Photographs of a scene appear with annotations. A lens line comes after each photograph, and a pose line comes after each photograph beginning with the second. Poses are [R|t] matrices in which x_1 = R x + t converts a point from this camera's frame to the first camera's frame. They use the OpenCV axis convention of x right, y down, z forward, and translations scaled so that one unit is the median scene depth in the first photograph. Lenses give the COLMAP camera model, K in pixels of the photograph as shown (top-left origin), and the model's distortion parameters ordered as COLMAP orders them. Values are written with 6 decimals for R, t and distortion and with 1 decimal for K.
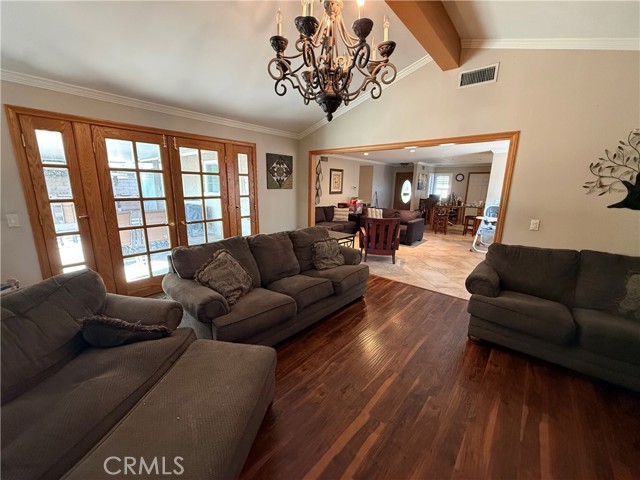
lens RADIAL K [[252.7, 0, 321.9], [0, 252.7, 237.4], [0, 0, 1]] dist [-0.003409, 0.000241]
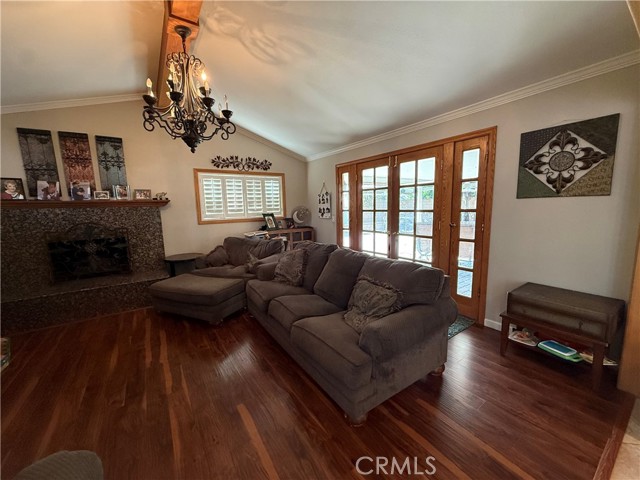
lens RADIAL K [[252.7, 0, 318.4], [0, 252.7, 238.8], [0, 0, 1]] dist [-0.003409, 0.000241]
pose [[-0.264910, 0.113982, -0.957513, 0.504545], [-0.172702, 0.971325, 0.163406, -0.137042], [0.948682, 0.208652, -0.237629, 0.838808]]
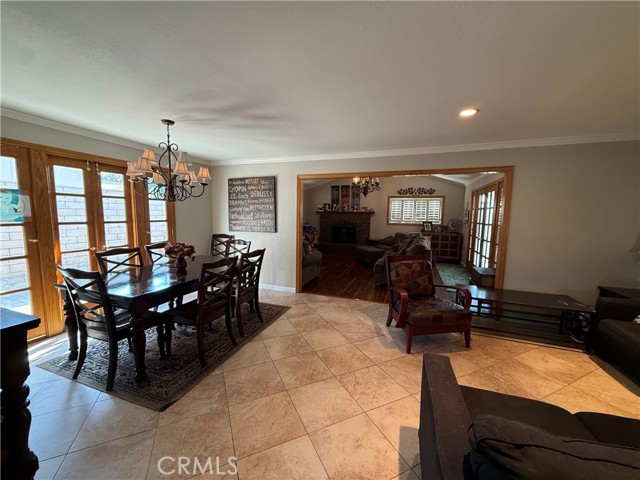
lens RADIAL K [[252.7, 0, 319.1], [0, 252.7, 239.1], [0, 0, 1]] dist [-0.003409, 0.000241]
pose [[-0.937665, 0.003216, -0.347525, 0.868540], [-0.100575, 0.954659, 0.280199, -0.360086], [0.332669, 0.297685, -0.894827, 1.857014]]
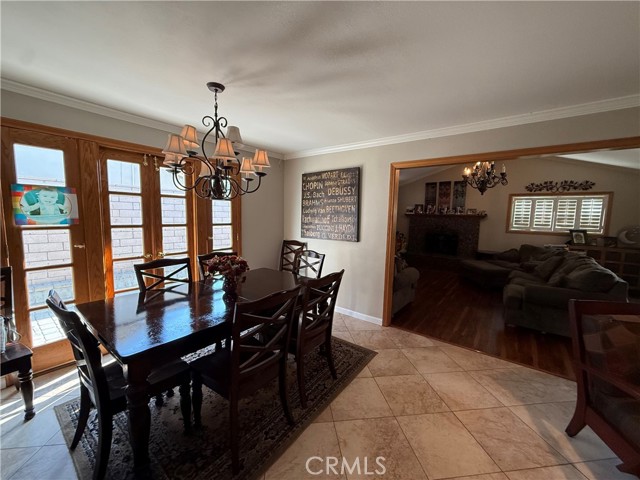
lens RADIAL K [[252.7, 0, 318.4], [0, 252.7, 239.4], [0, 0, 1]] dist [-0.003409, 0.000241]
pose [[-0.998278, -0.034782, -0.047247, 0.829483], [-0.047224, 0.954231, 0.295317, -0.302363], [0.034813, 0.297040, -0.954230, 1.564633]]
